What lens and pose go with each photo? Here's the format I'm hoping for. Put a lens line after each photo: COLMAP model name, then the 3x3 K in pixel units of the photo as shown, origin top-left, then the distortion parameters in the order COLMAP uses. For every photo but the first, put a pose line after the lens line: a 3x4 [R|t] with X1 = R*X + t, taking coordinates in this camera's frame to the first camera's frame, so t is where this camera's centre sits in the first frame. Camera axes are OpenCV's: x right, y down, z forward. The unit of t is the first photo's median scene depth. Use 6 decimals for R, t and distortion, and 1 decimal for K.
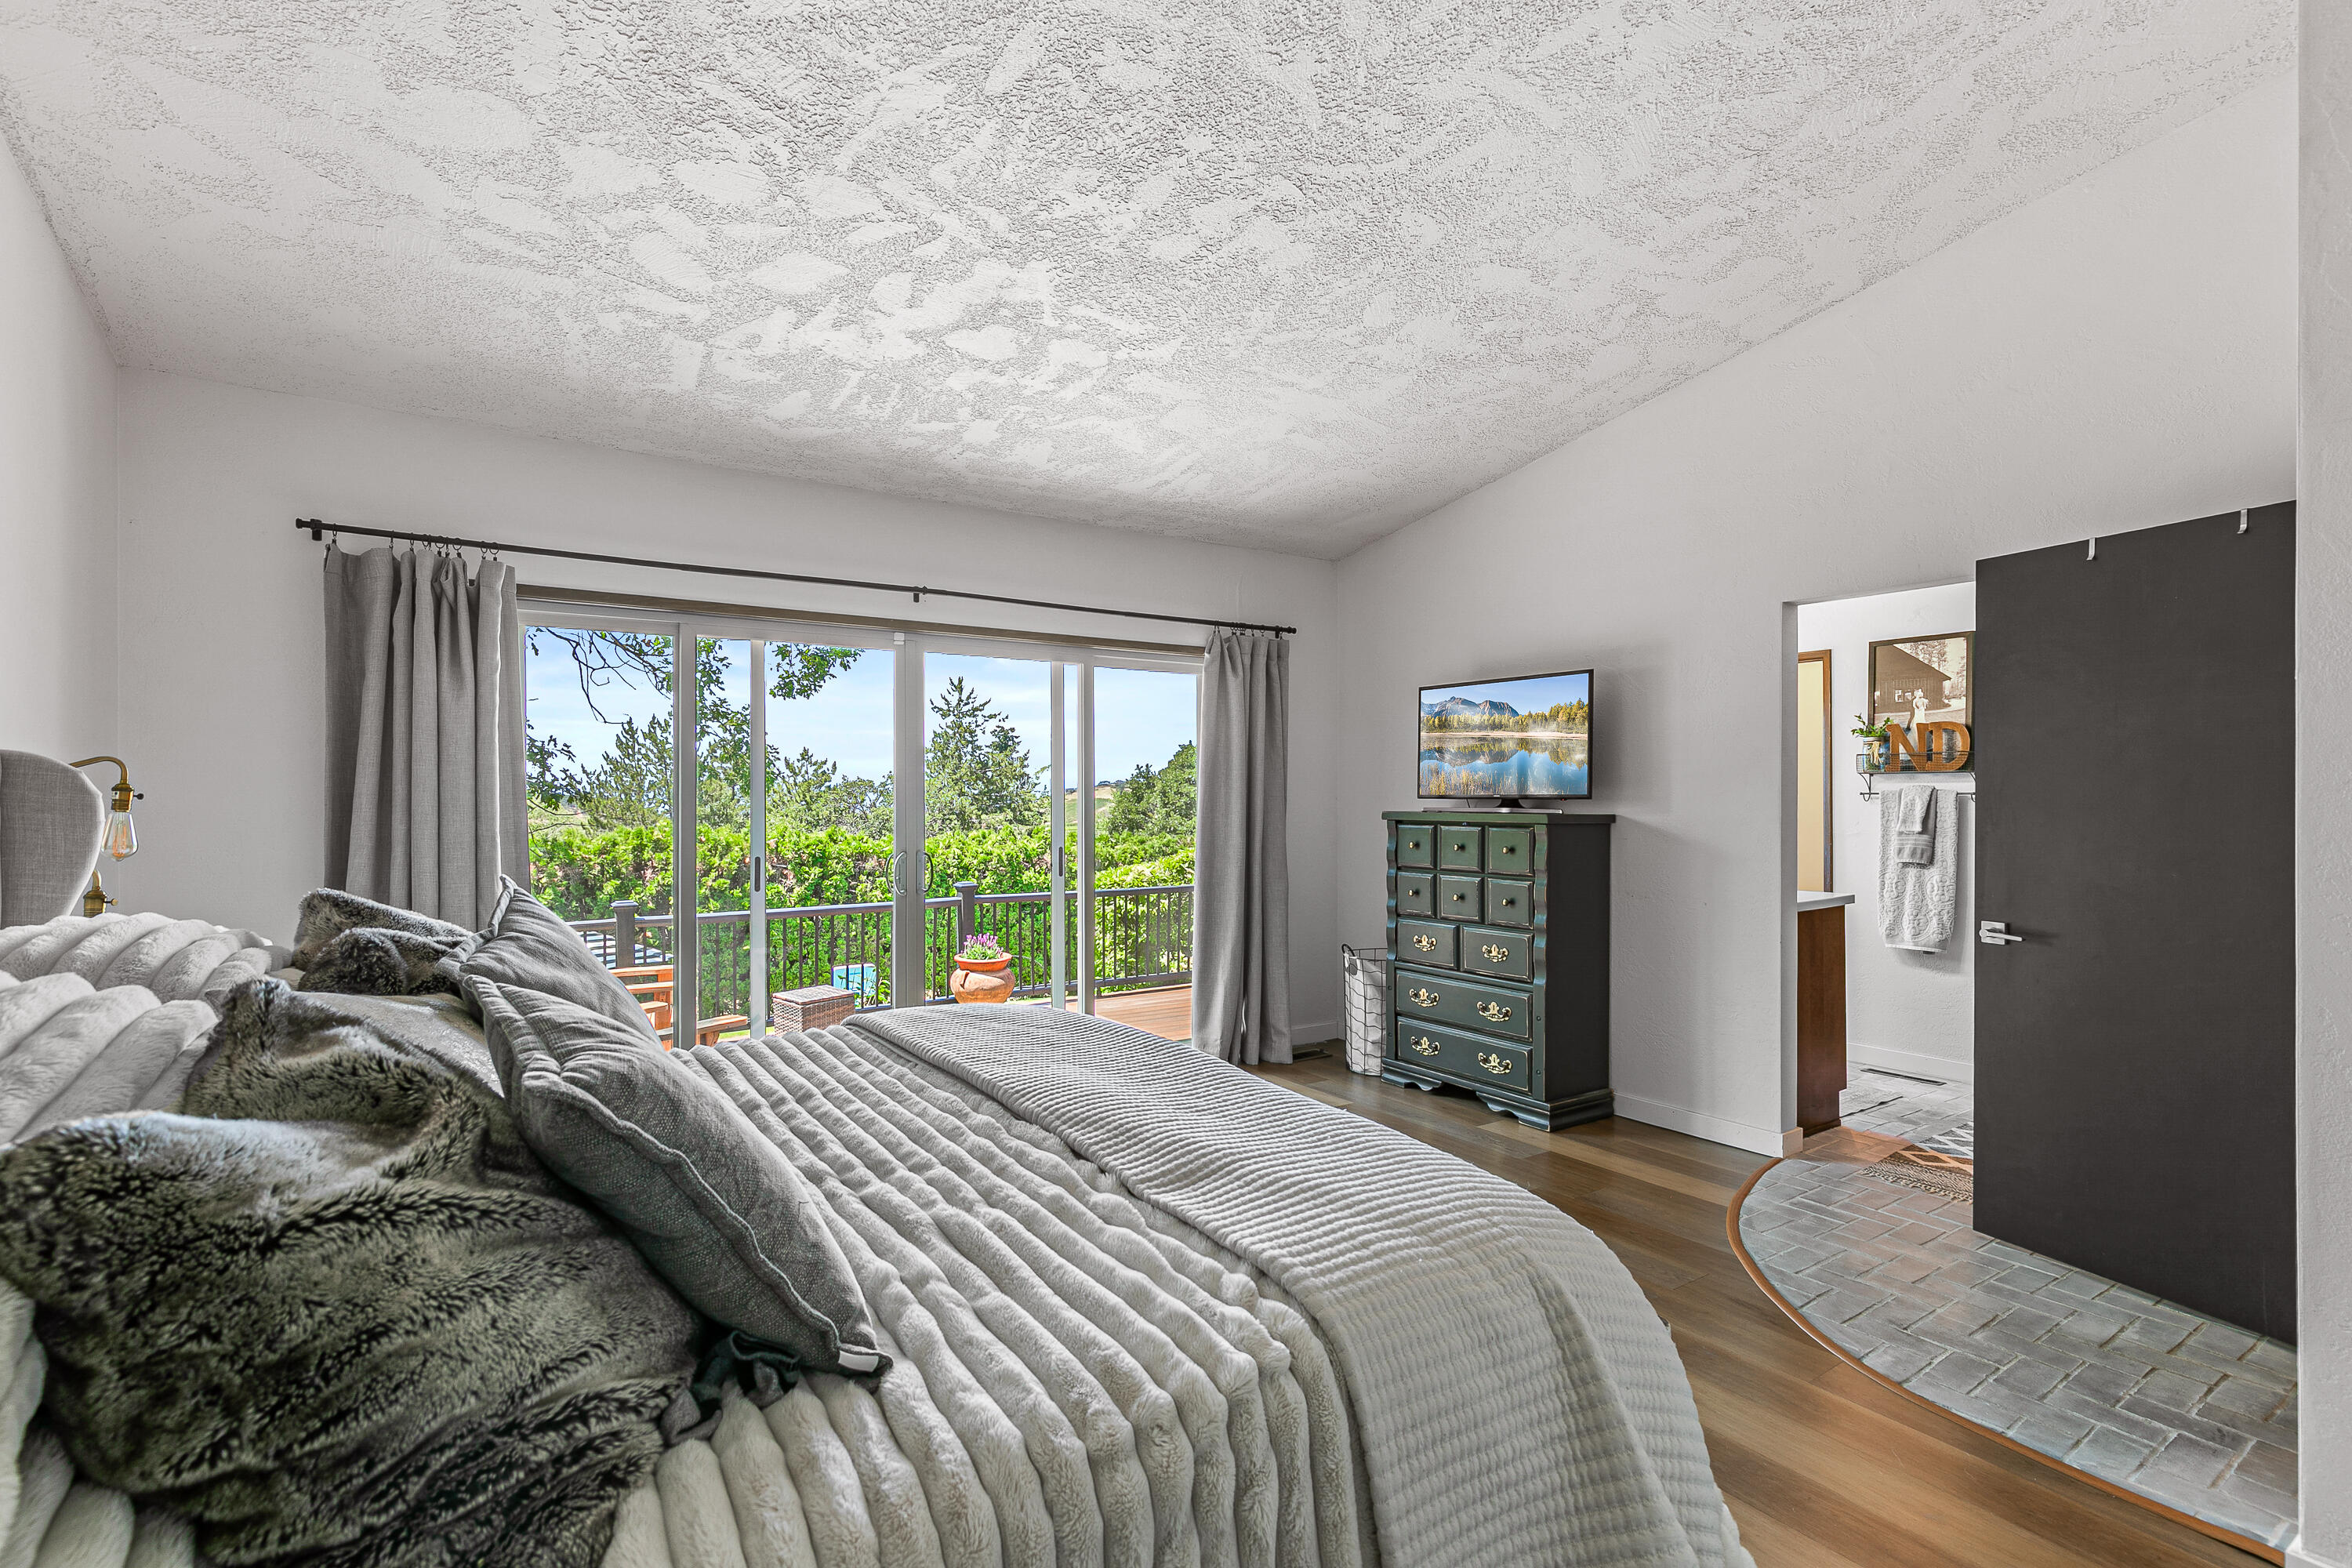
lens RADIAL K [[1066.3, 0, 1173.1], [0, 1066.3, 793.8], [0, 0, 1]] dist [0.005946, 0.000828]
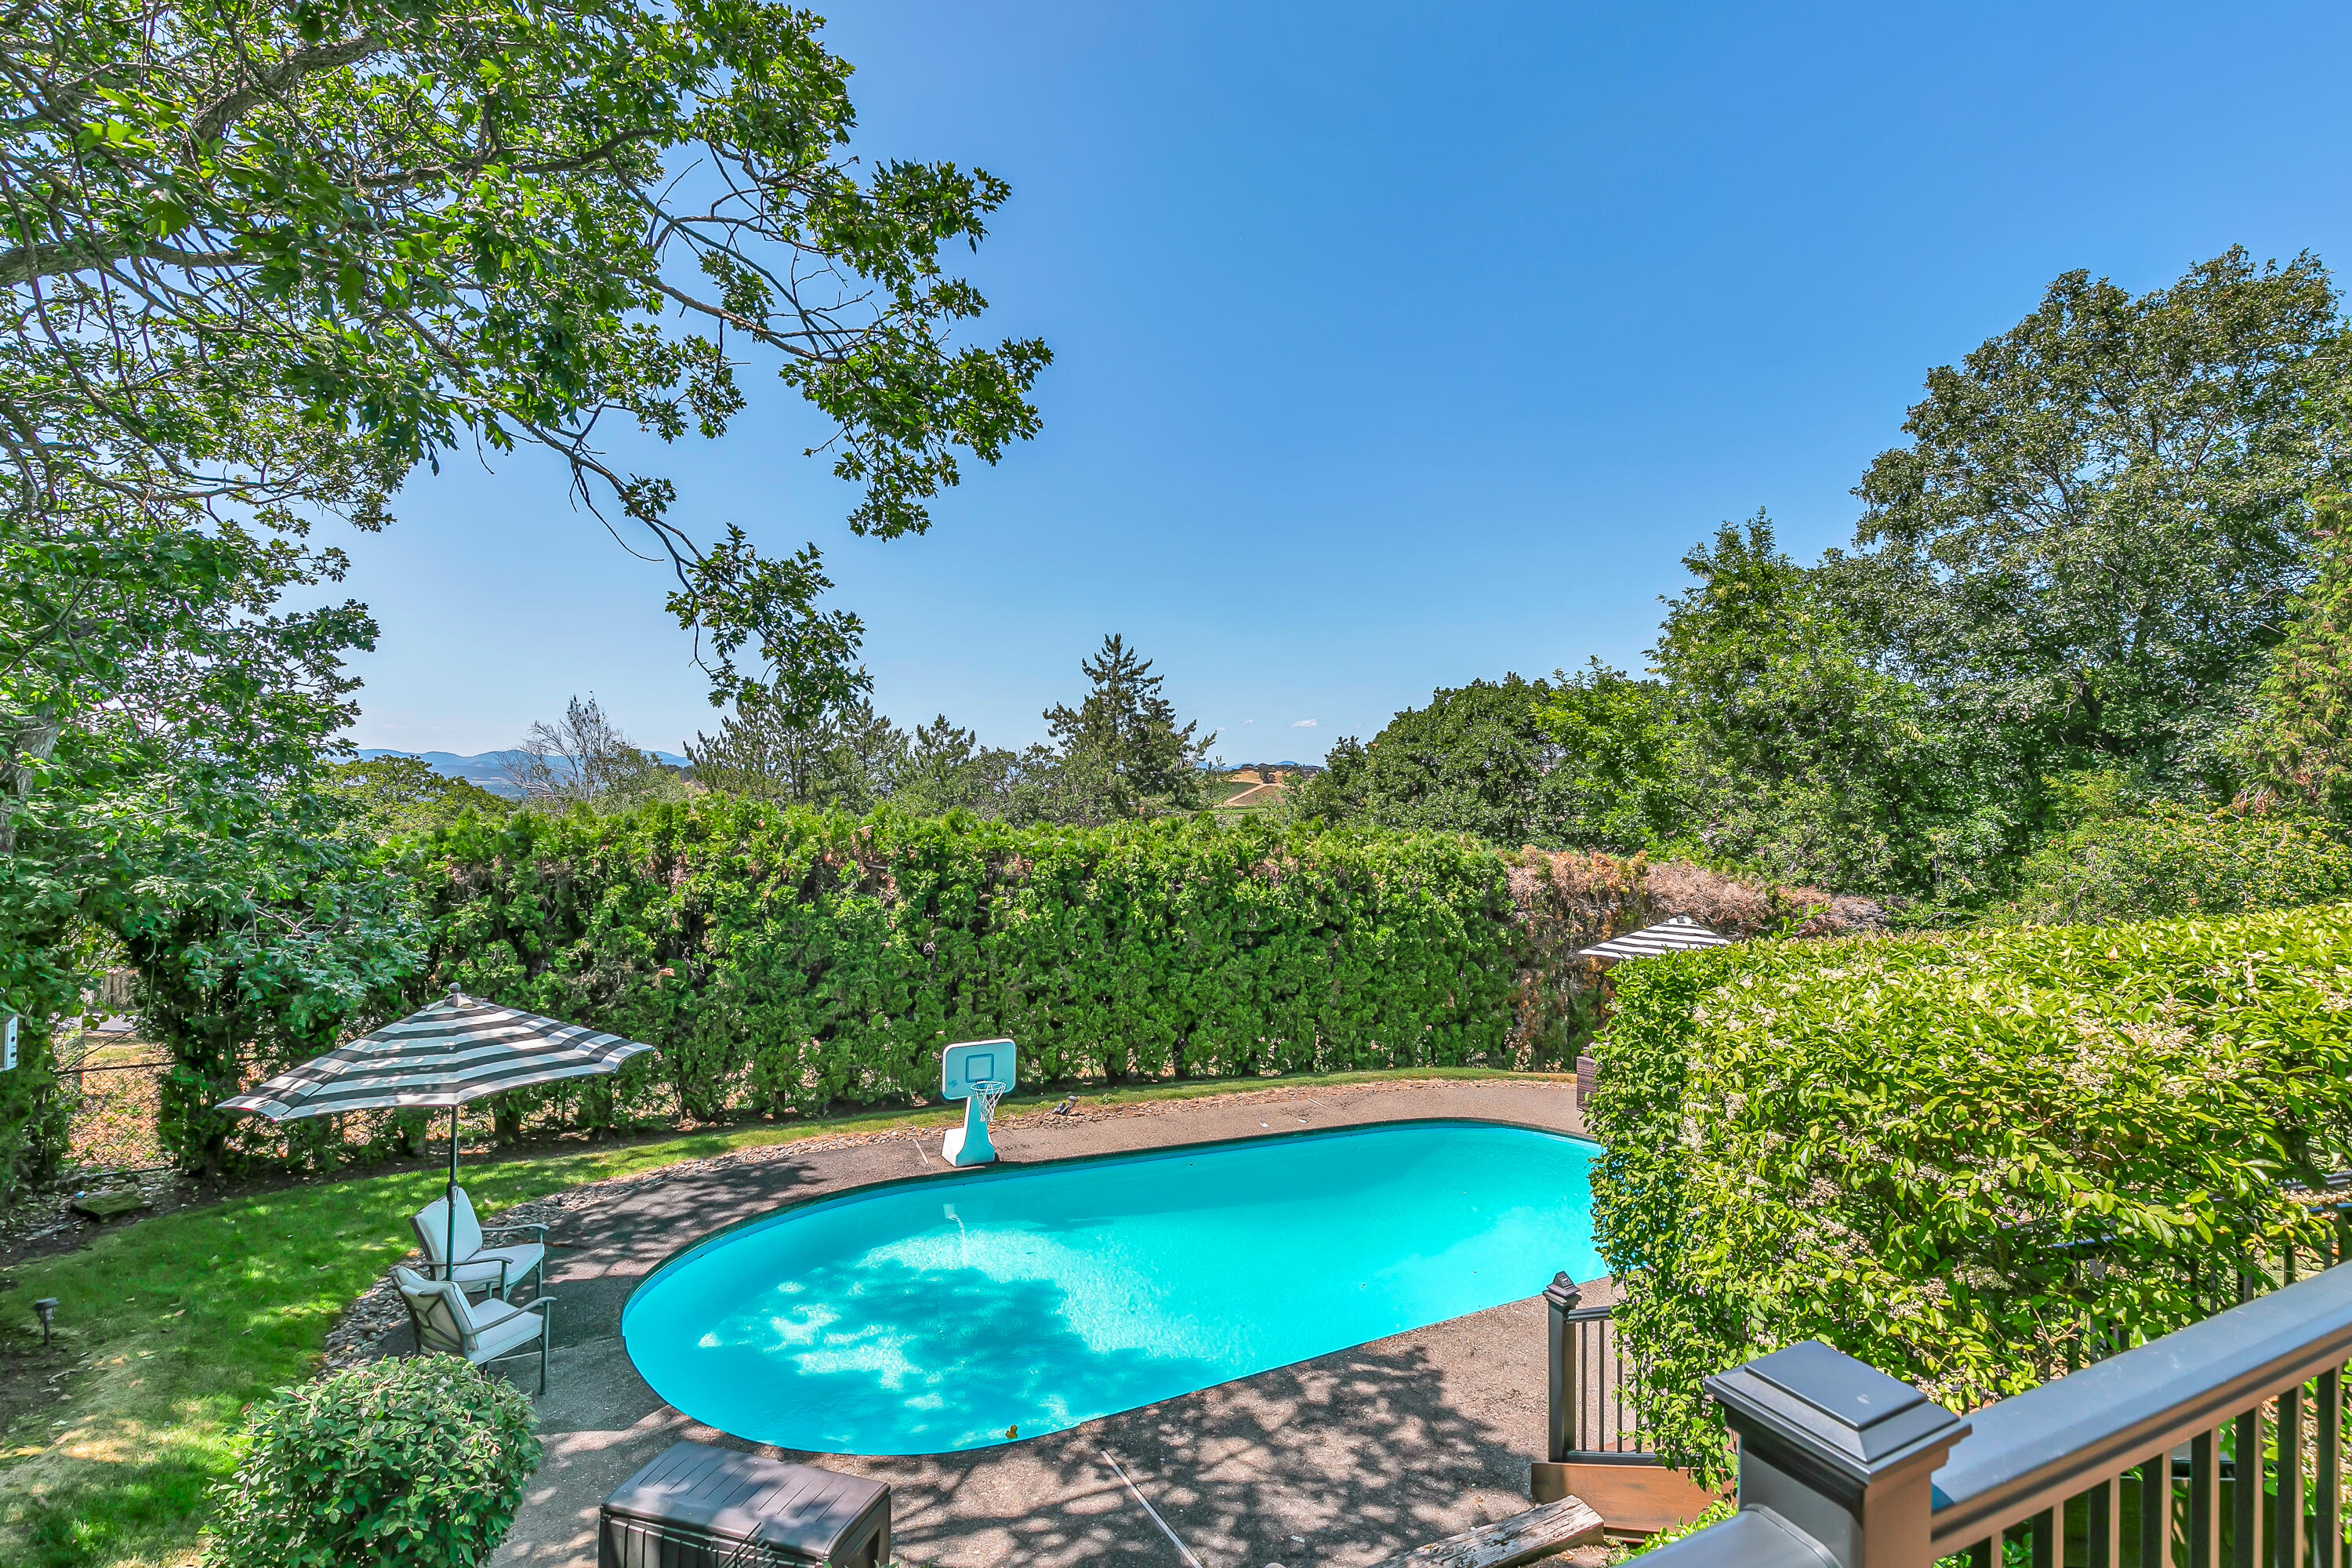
lens RADIAL K [[1066.3, 0, 1172.6], [0, 1066.3, 769.0], [0, 0, 1]] dist [0.005946, 0.000828]
pose [[0.991785, 0.018512, -0.126571, -0.096598], [-0.019589, 0.999782, -0.007273, 0.007911], [0.126409, 0.009693, 0.991931, 0.337853]]
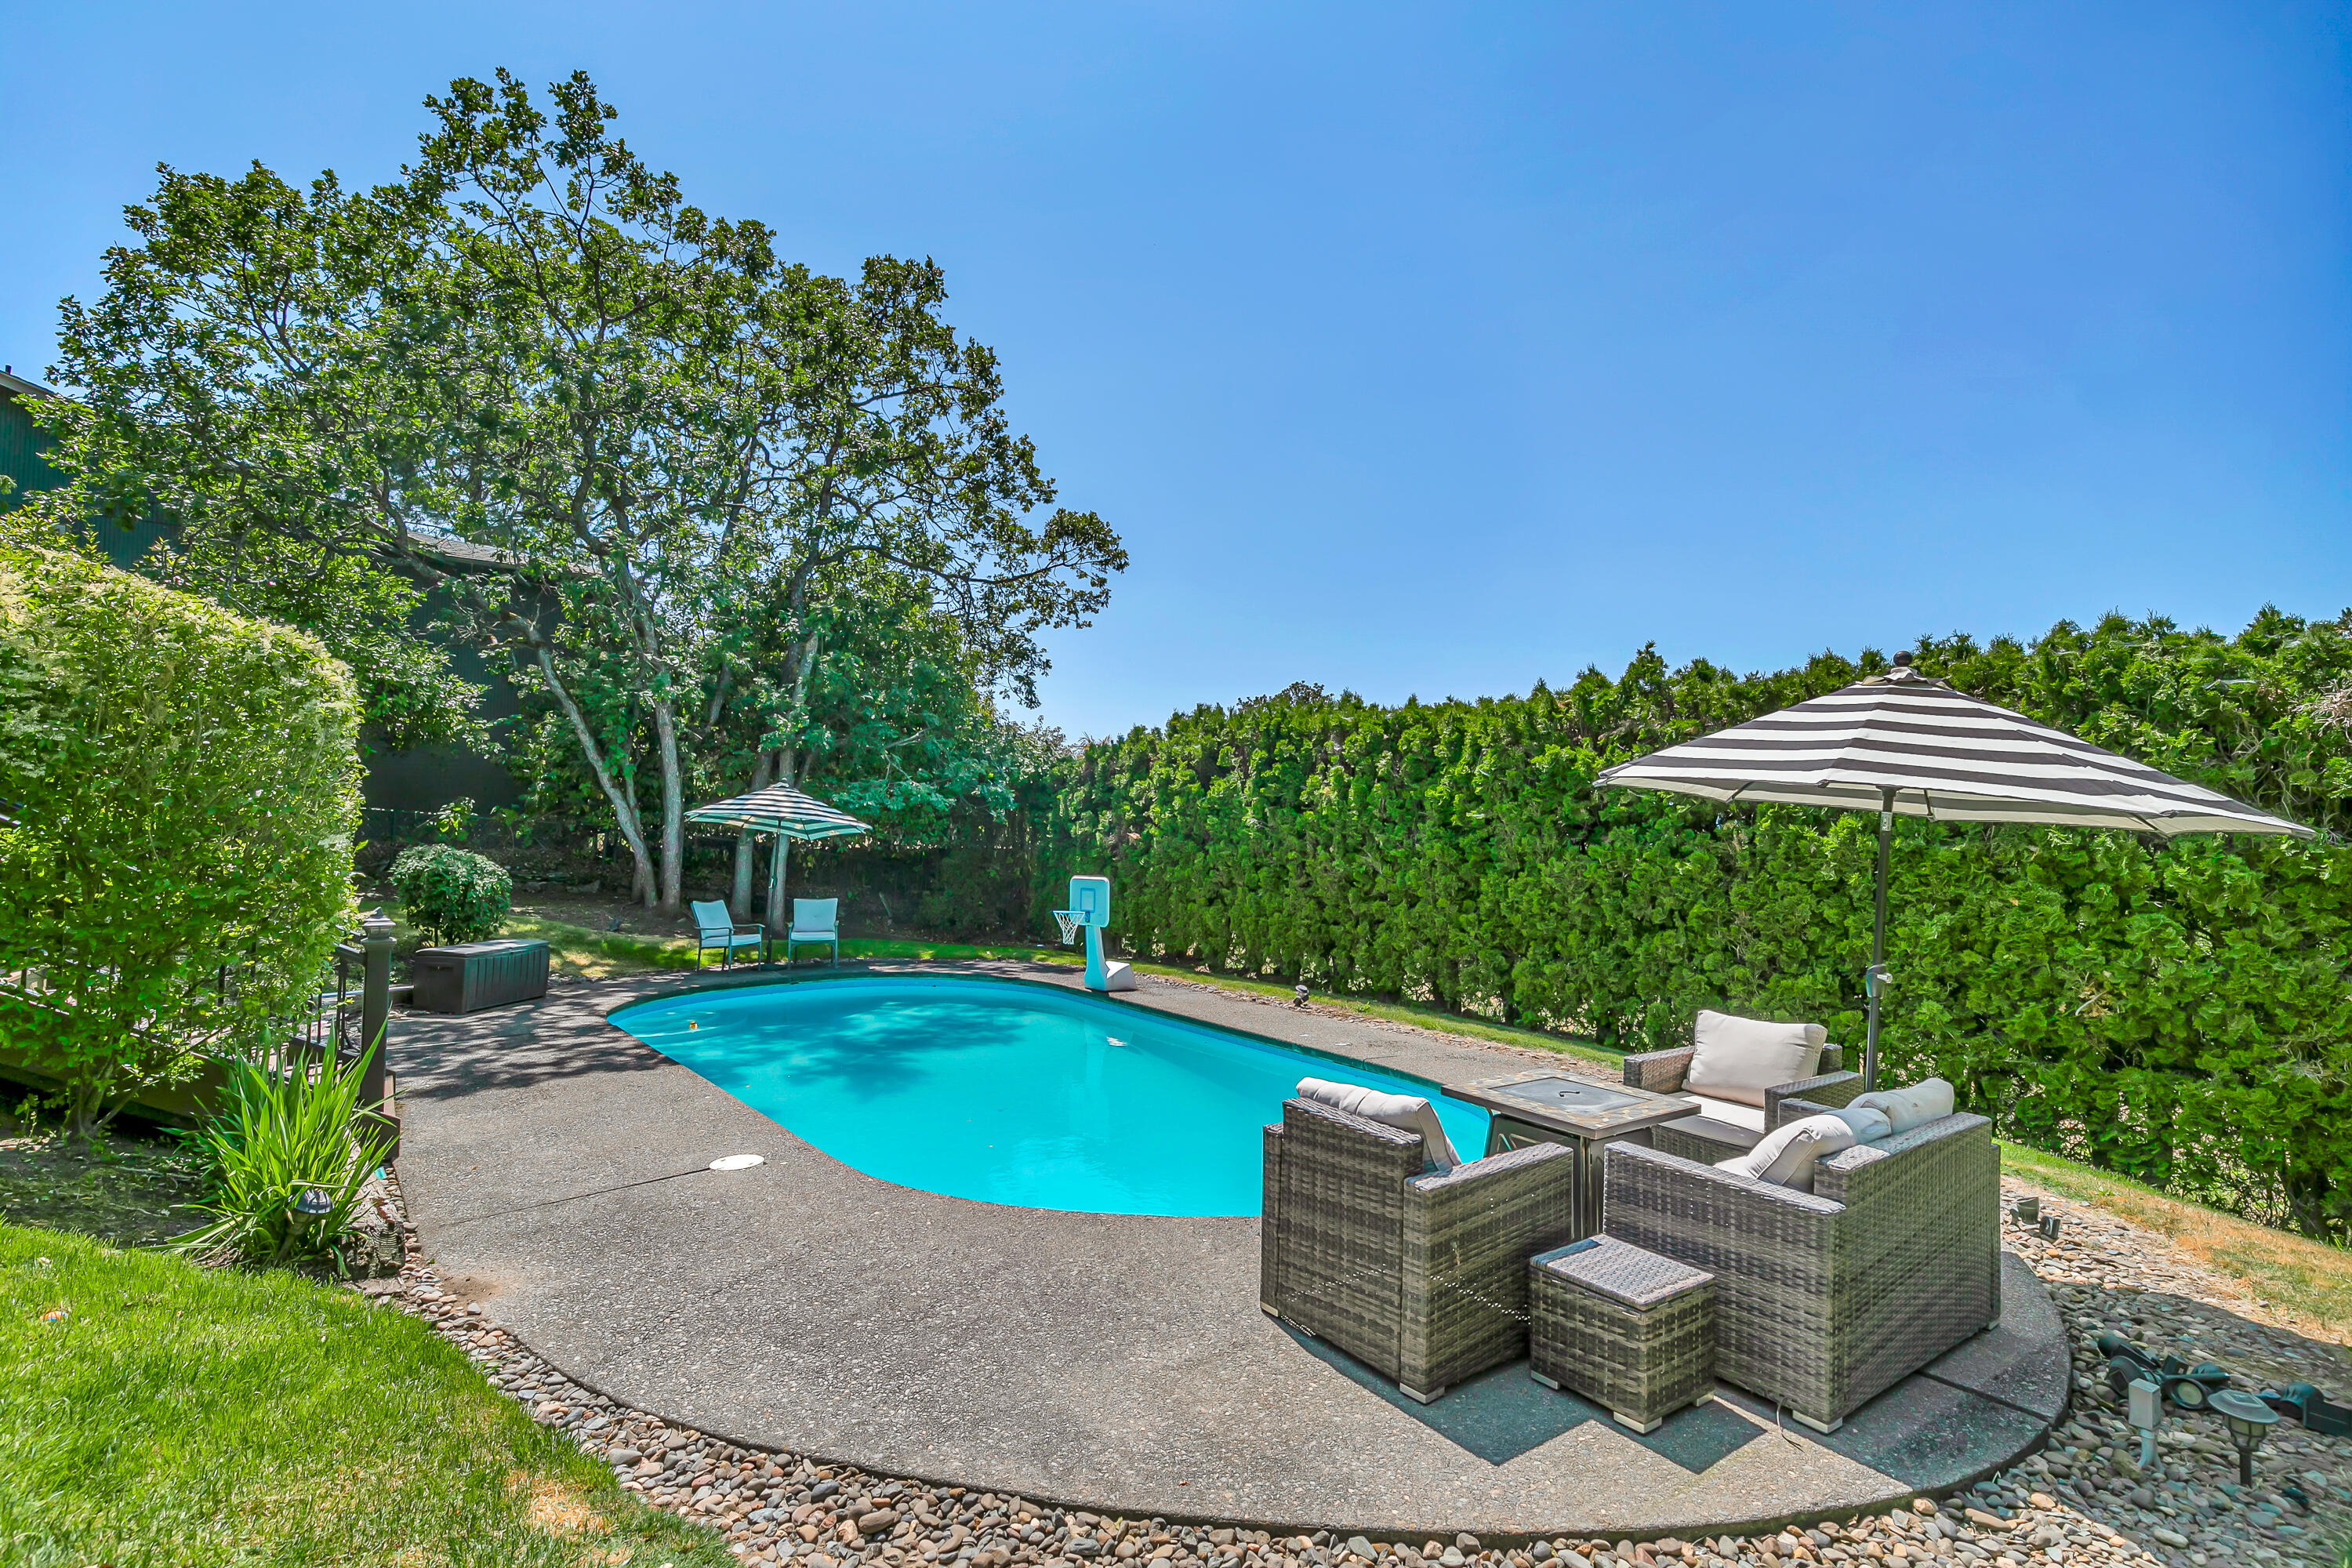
lens RADIAL K [[1066.3, 0, 1168.1], [0, 1066.3, 786.0], [0, 0, 1]] dist [0.005946, 0.000828]
pose [[0.076103, -0.045865, -0.996045, 0.283491], [-0.001230, 0.998936, -0.046092, 0.109249], [0.997099, 0.004733, 0.075966, 0.802883]]
